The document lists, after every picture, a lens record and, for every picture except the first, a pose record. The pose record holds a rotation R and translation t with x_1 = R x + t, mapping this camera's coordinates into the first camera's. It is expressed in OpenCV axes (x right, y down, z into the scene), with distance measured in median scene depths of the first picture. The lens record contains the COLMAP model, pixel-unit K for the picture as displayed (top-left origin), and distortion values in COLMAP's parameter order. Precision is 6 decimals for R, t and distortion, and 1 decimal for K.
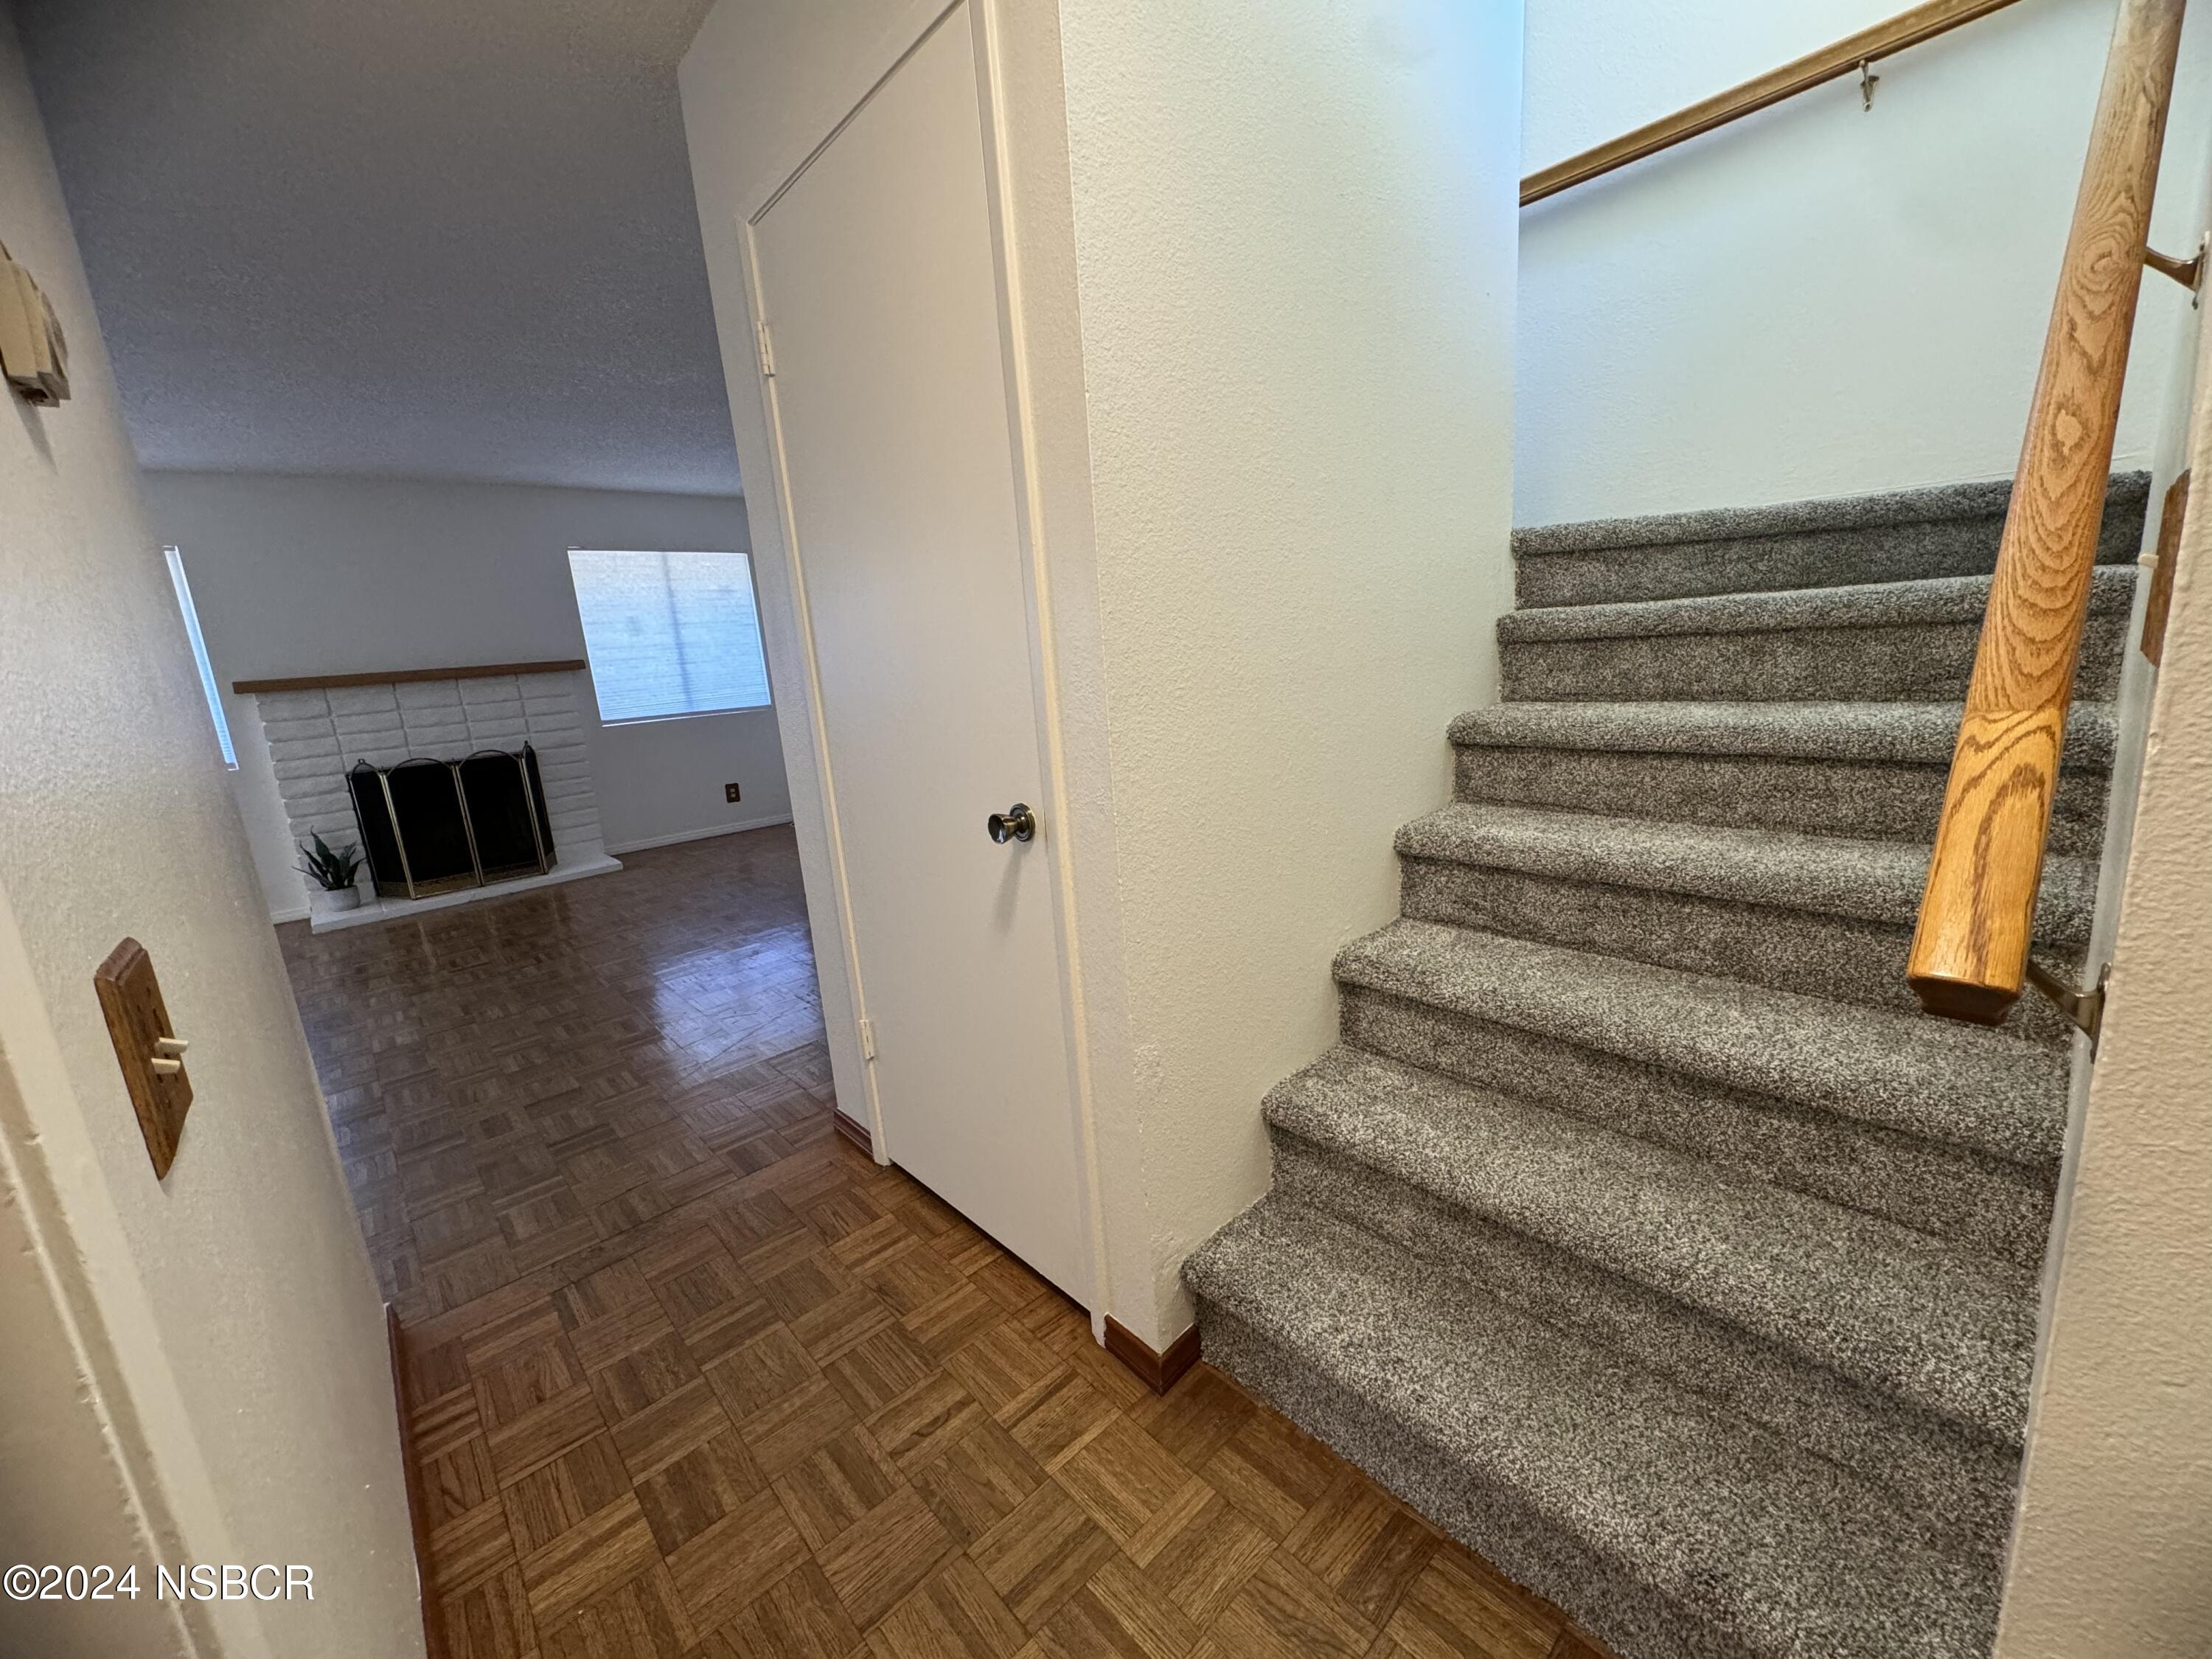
lens RADIAL K [[884.7, 0, 1105.8], [0, 884.7, 829.0], [0, 0, 1]] dist [0.000608, -0.000526]
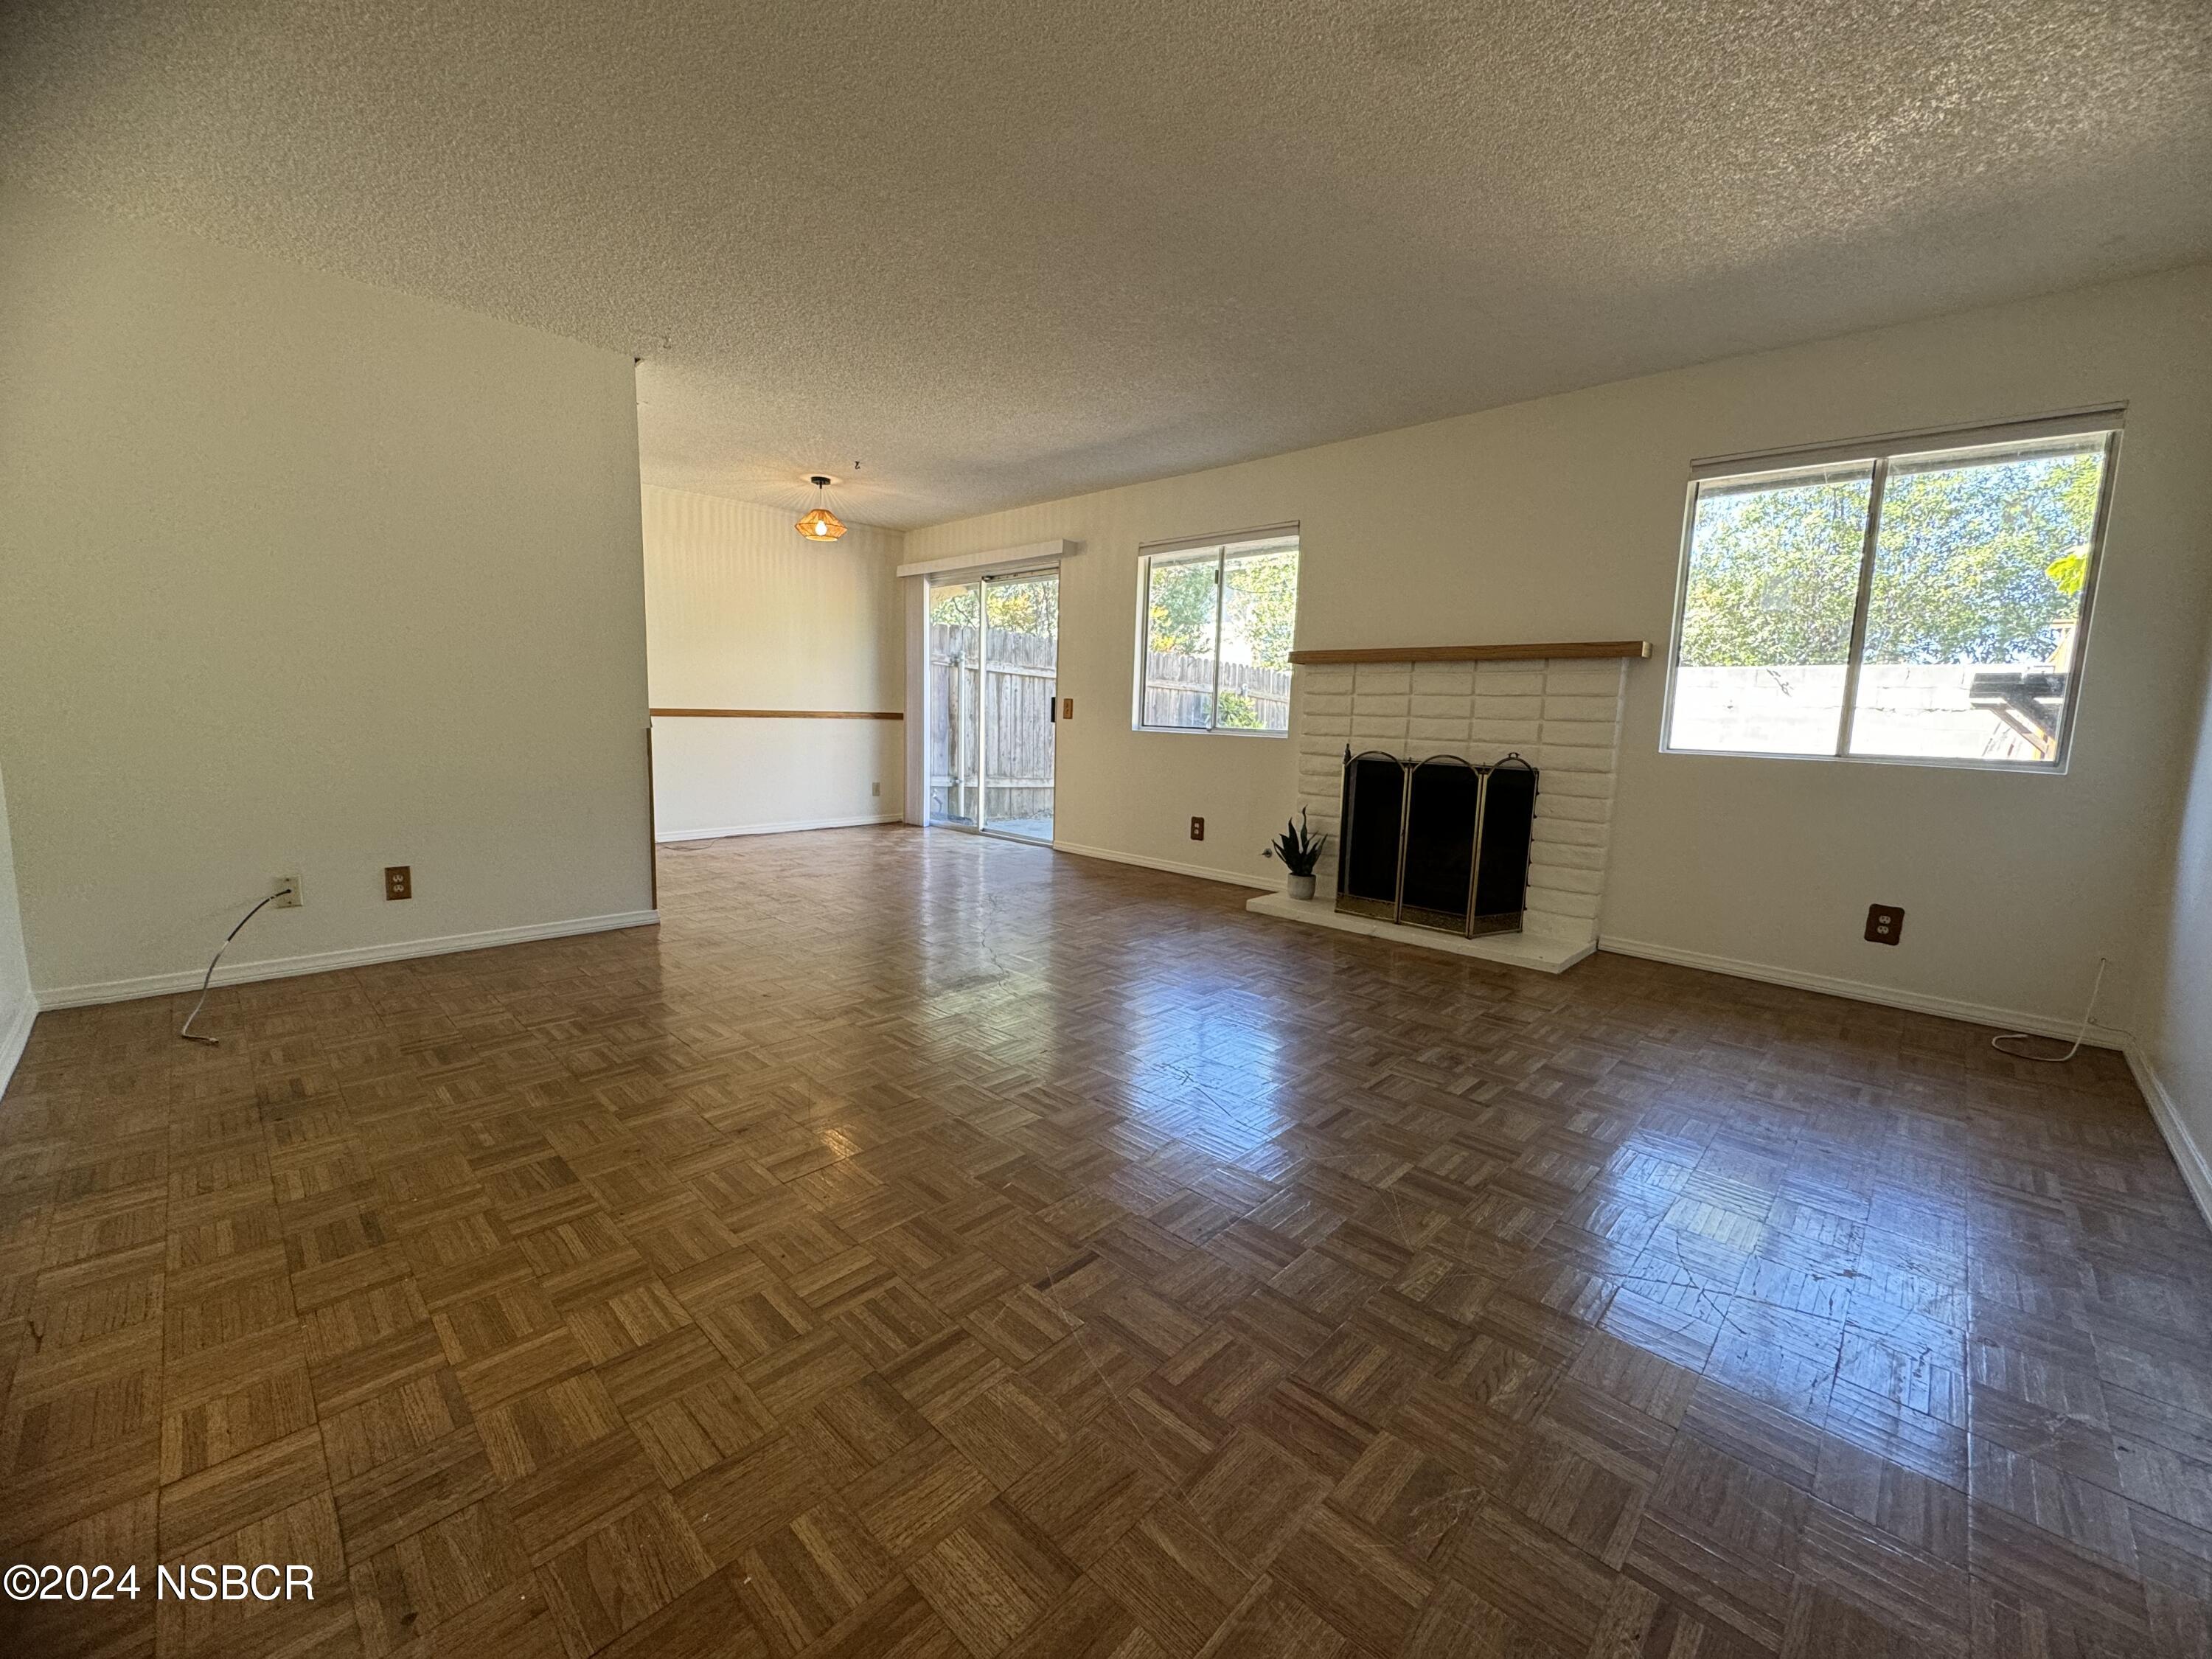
lens RADIAL K [[884.7, 0, 1105.8], [0, 884.7, 829.0], [0, 0, 1]] dist [0.000608, -0.000526]
pose [[0.063024, 0.211114, -0.975427, 0.024019], [-0.239820, 0.951936, 0.190535, -0.104642], [0.968770, 0.221919, 0.110624, 0.663911]]
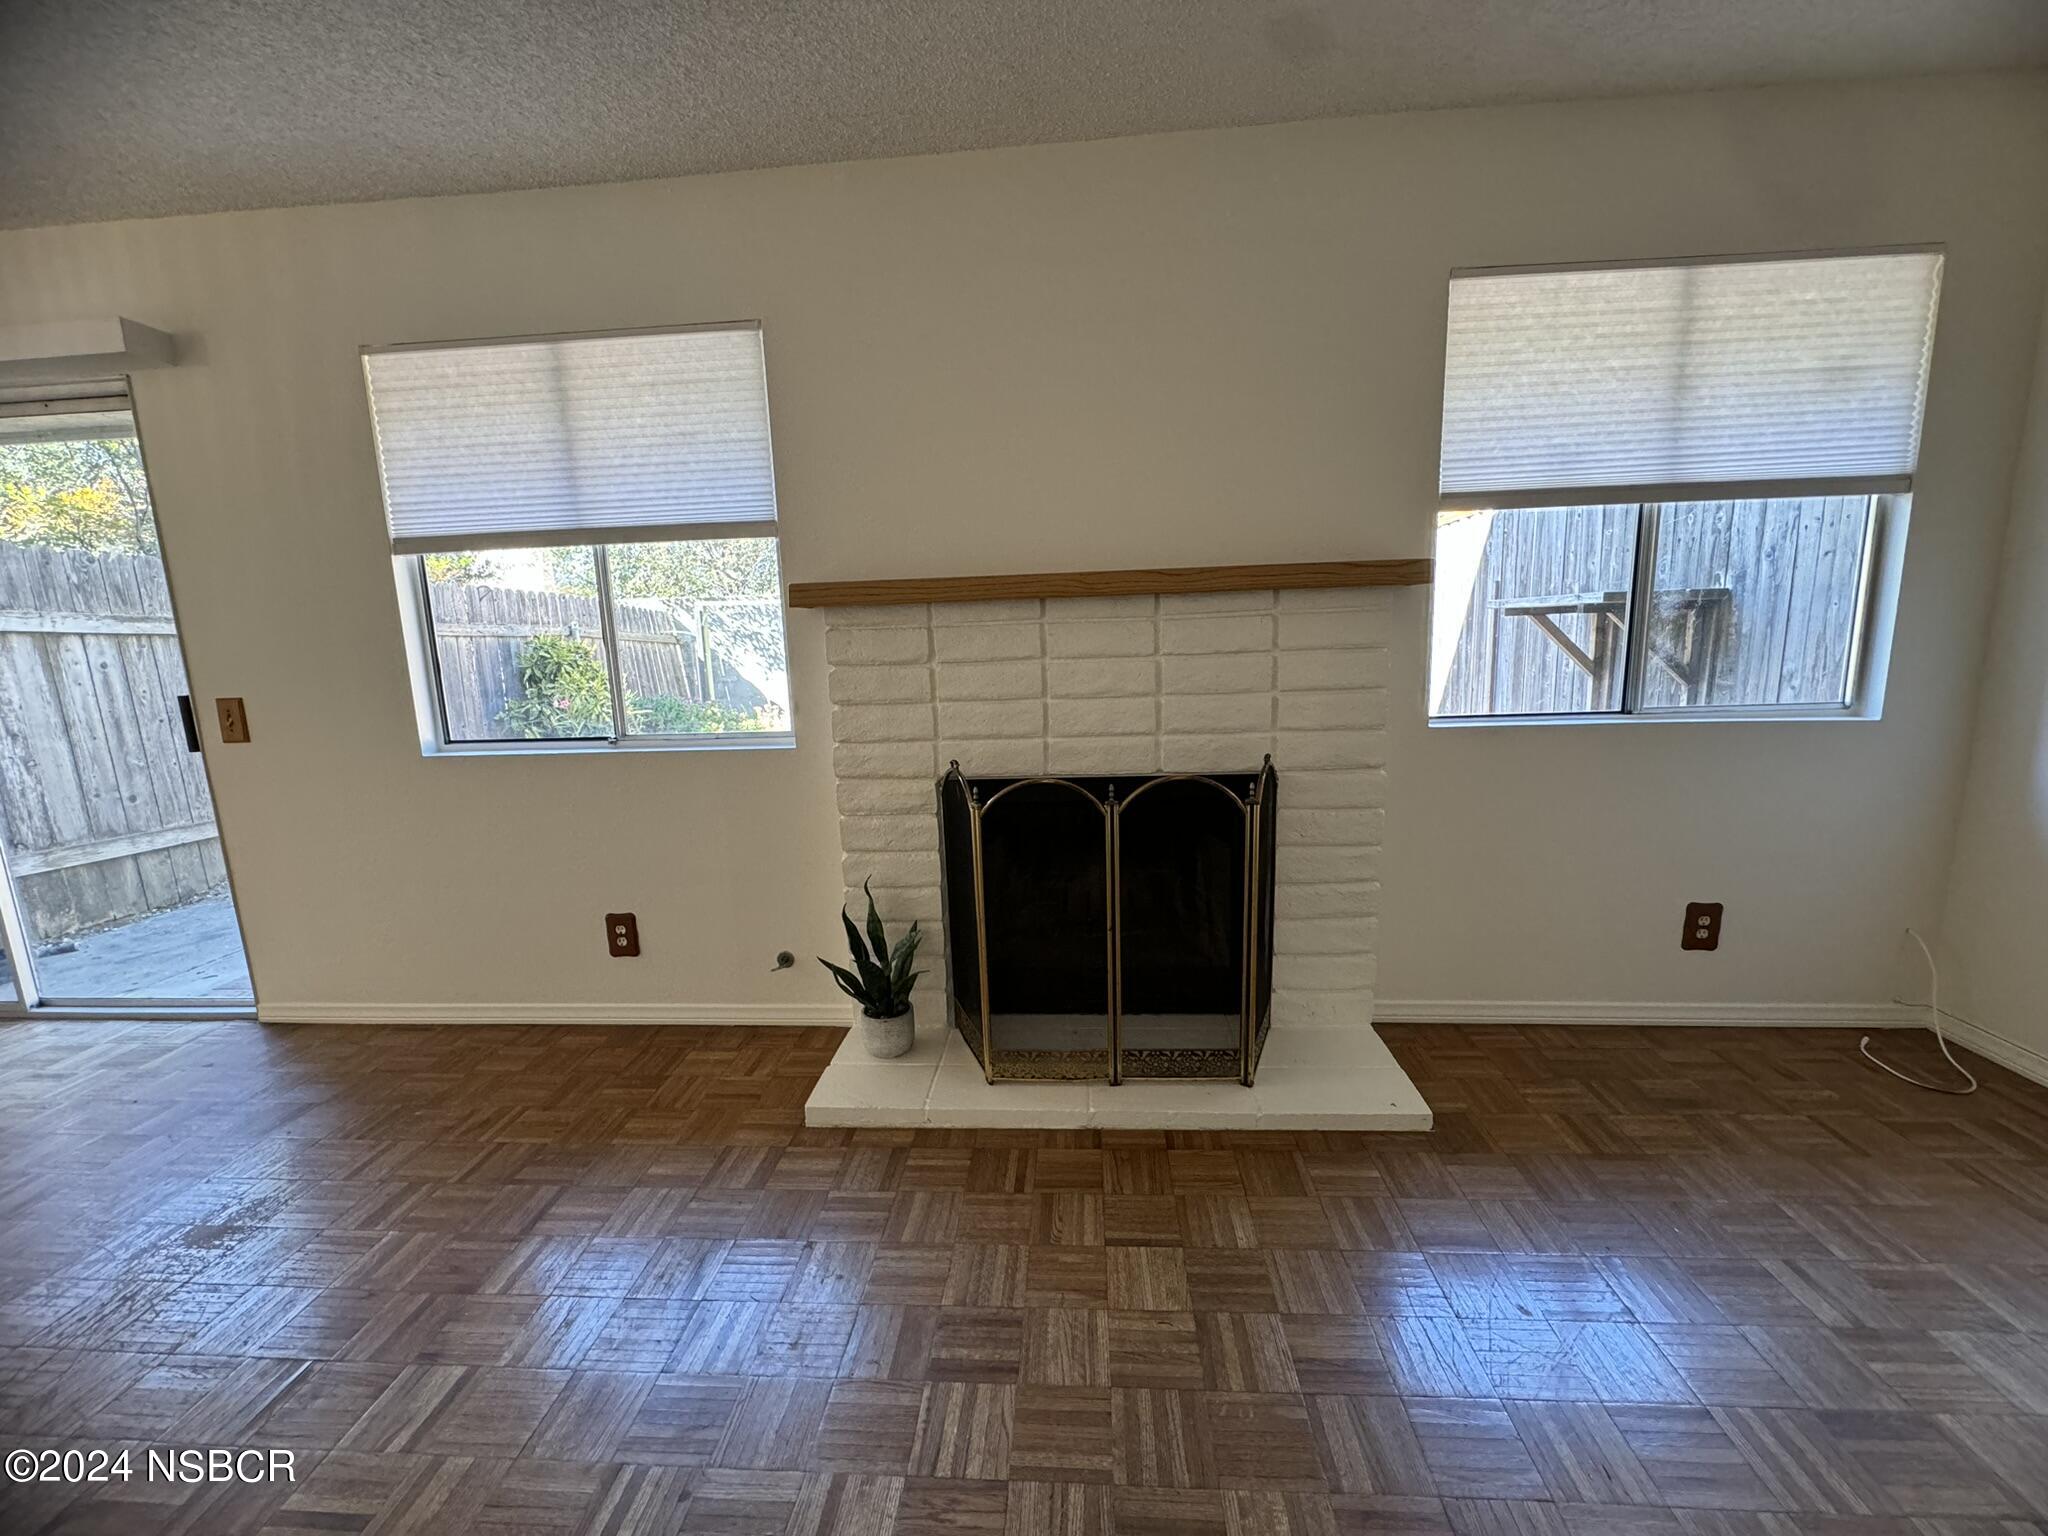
lens RADIAL K [[819.1, 0, 1023.8], [0, 819.1, 767.5], [0, 0, 1]] dist [0.000608, -0.000526]
pose [[0.688078, 0.178357, -0.703376, -0.498354], [-0.168888, 0.982066, 0.083811, -0.113427], [0.705709, 0.061123, 0.705860, 0.700278]]
